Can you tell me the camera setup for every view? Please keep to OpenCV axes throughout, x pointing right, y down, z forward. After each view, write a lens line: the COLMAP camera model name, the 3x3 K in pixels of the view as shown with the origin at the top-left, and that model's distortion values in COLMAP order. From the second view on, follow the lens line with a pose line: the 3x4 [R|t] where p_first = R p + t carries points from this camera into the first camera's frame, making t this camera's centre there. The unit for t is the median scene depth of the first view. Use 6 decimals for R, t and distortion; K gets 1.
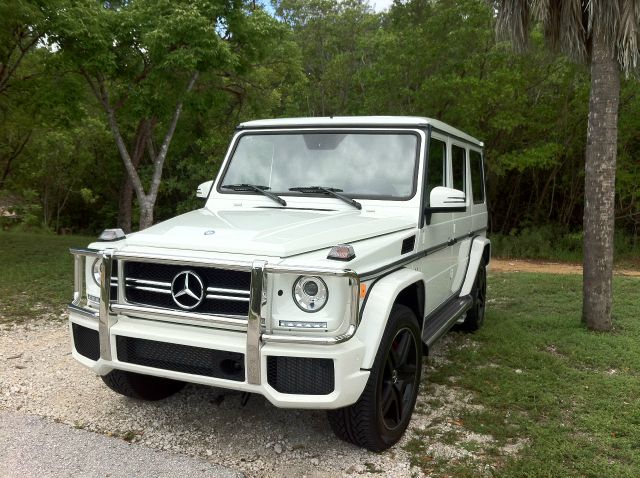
lens RADIAL K [[612.8, 0, 320.0], [0, 612.8, 239.0], [0, 0, 1]] dist [0.111292, -0.354886]
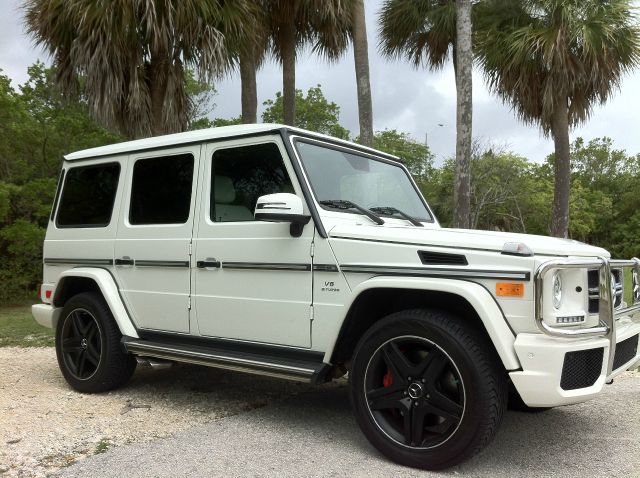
lens RADIAL K [[612.8, 0, 320.0], [0, 612.8, 239.0], [0, 0, 1]] dist [0.111292, -0.354886]
pose [[0.241878, 0.005860, 0.970289, -1.323232], [0.084690, 0.996038, -0.027127, -0.021605], [-0.966604, 0.088735, 0.240423, 1.156347]]
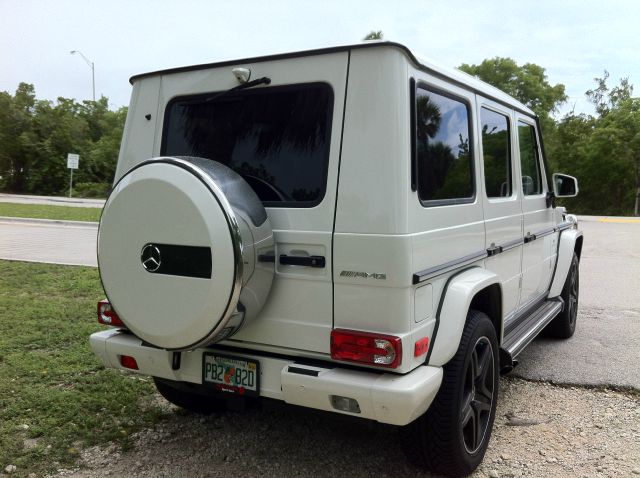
lens RADIAL K [[612.8, 0, 320.0], [0, 612.8, 239.0], [0, 0, 1]] dist [0.111292, -0.354886]
pose [[-0.990907, -0.031750, 0.130748, 0.089994], [-0.007543, 0.983340, 0.181620, -0.247267], [-0.134336, 0.178982, -0.974638, 2.958372]]
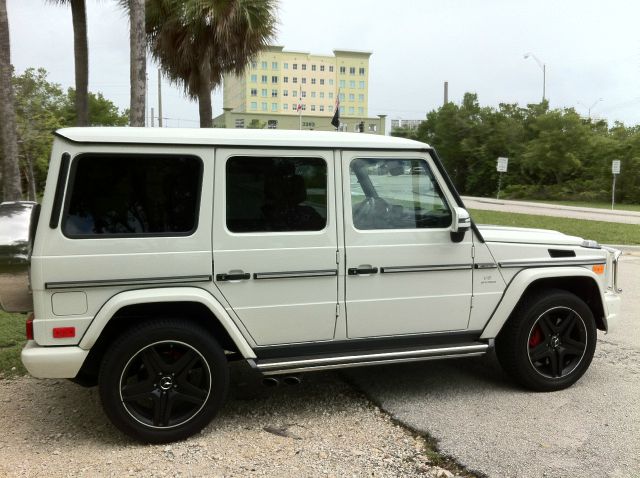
lens RADIAL K [[612.8, 0, 320.0], [0, 612.8, 239.0], [0, 0, 1]] dist [0.111292, -0.354886]
pose [[-0.645261, -0.087963, 0.758882, -1.088618], [0.057859, 0.984870, 0.163353, -0.308016], [-0.761768, 0.149314, -0.630408, 2.560195]]
